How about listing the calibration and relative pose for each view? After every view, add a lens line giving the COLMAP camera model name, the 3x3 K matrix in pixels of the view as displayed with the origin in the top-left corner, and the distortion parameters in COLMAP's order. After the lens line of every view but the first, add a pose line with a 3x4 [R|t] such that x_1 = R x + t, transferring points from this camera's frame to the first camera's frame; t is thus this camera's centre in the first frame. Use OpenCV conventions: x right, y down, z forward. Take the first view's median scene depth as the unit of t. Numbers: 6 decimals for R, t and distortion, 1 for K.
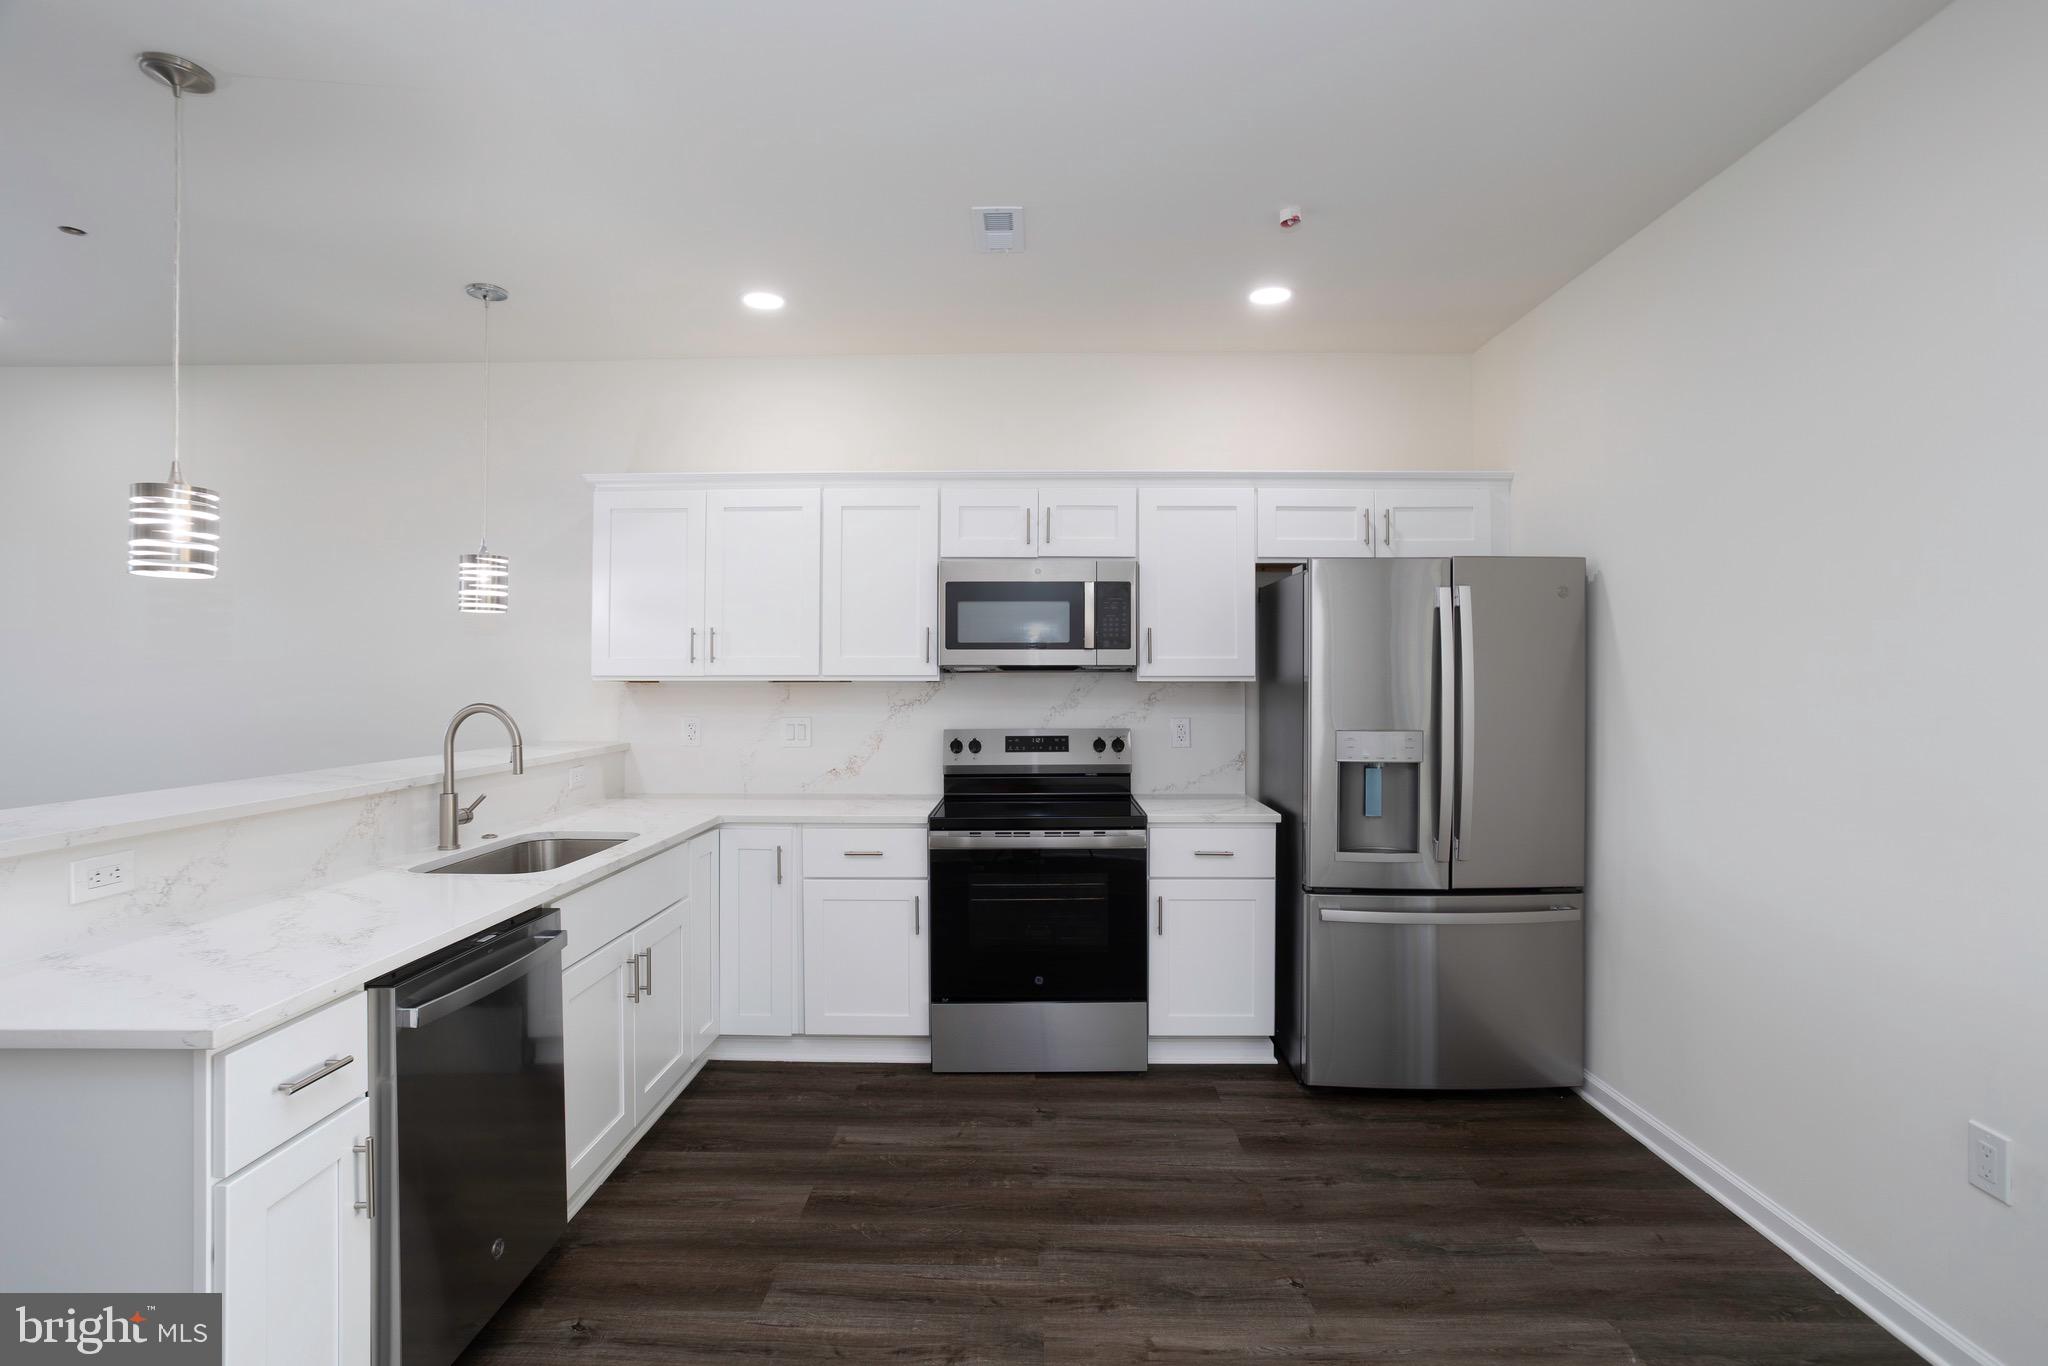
lens RADIAL K [[983.7, 0, 1024.0], [0, 983.7, 683.0], [0, 0, 1]] dist [-0.036877, 0.032036]
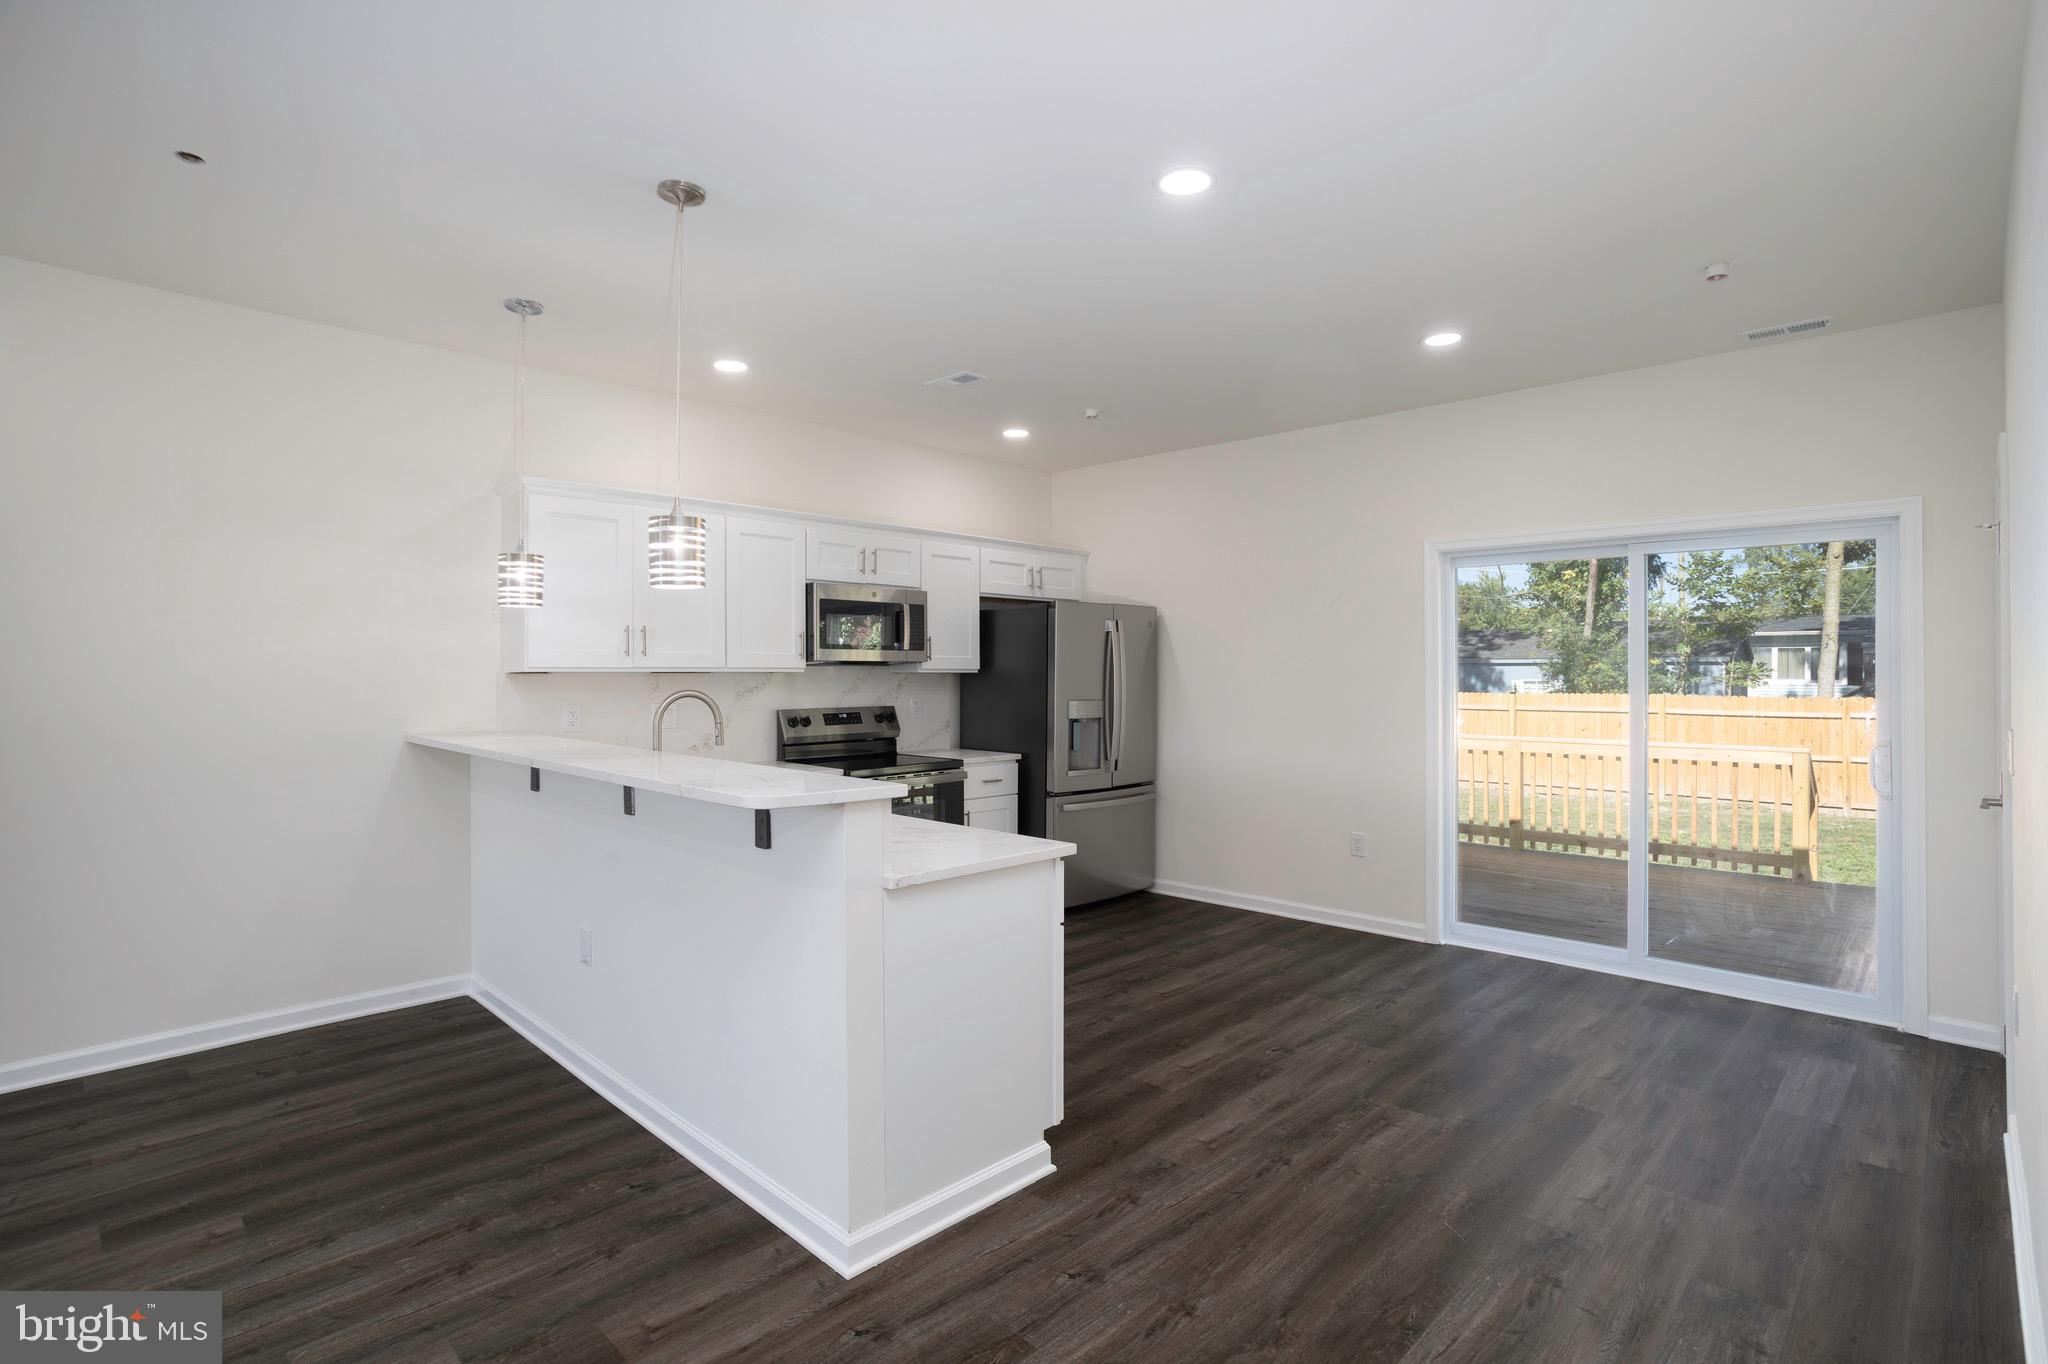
lens RADIAL K [[992.5, 0, 1024.0], [0, 992.5, 682.0], [0, 0, 1]] dist [0.020901, 0.000227]
pose [[0.694072, -0.007273, 0.719869, -0.853471], [0.002582, 0.999968, 0.007614, 0.001536], [-0.719901, -0.003426, 0.694068, -0.137433]]
